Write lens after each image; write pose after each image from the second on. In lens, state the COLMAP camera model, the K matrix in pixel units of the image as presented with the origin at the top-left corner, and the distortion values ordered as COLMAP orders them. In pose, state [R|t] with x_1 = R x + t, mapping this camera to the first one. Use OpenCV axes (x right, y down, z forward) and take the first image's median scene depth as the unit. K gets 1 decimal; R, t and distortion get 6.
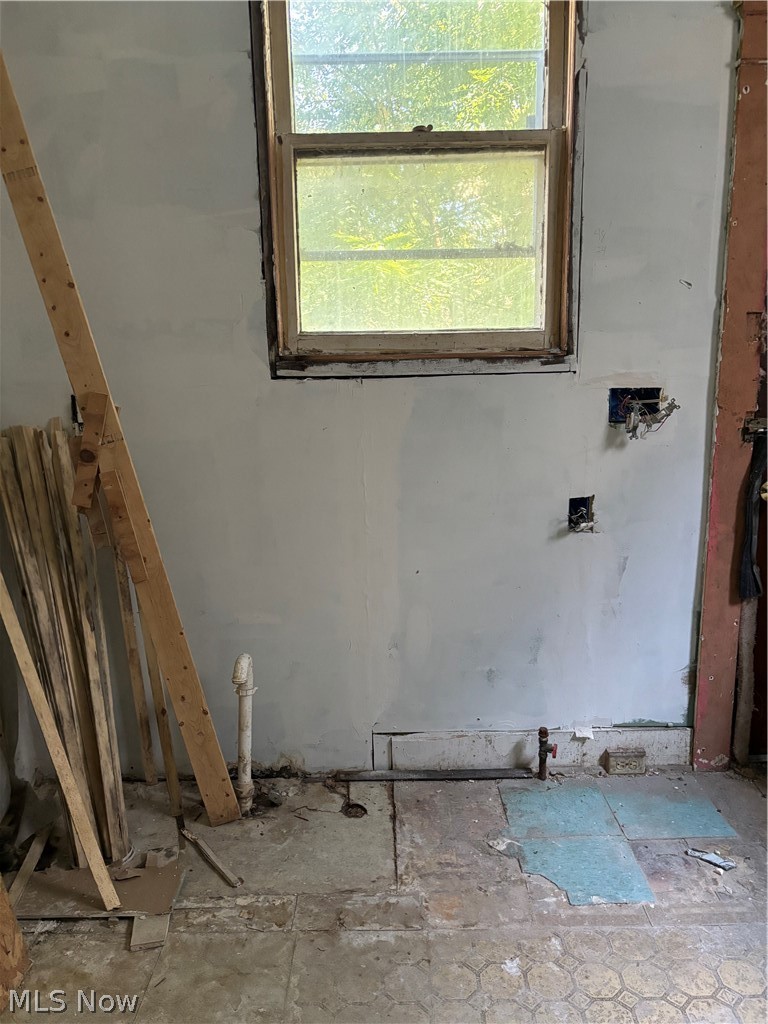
lens RADIAL K [[801.1, 0, 383.8], [0, 801.1, 510.4], [0, 0, 1]] dist [0.009186, -0.002246]
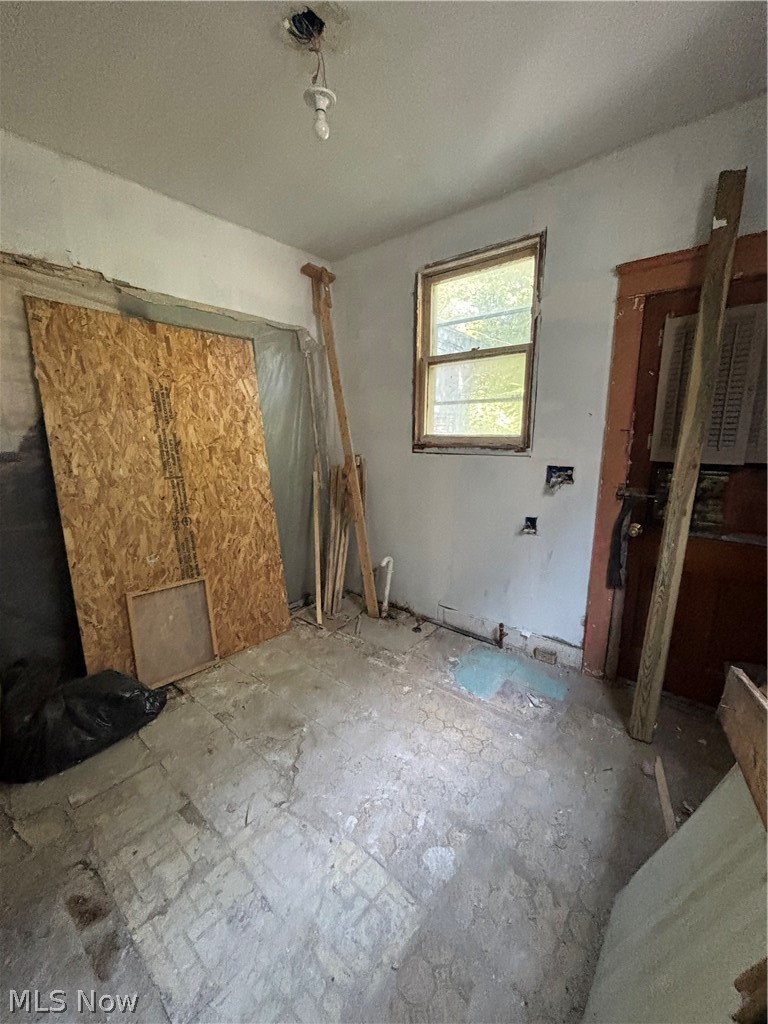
lens RADIAL K [[414.4, 0, 385.2], [0, 414.4, 514.6], [0, 0, 1]] dist [0.003014, -0.000441]
pose [[0.761387, 0.144657, -0.631953, 0.653001], [-0.153760, 0.987268, 0.040738, -0.008933], [0.629800, 0.066152, 0.773935, -0.062263]]
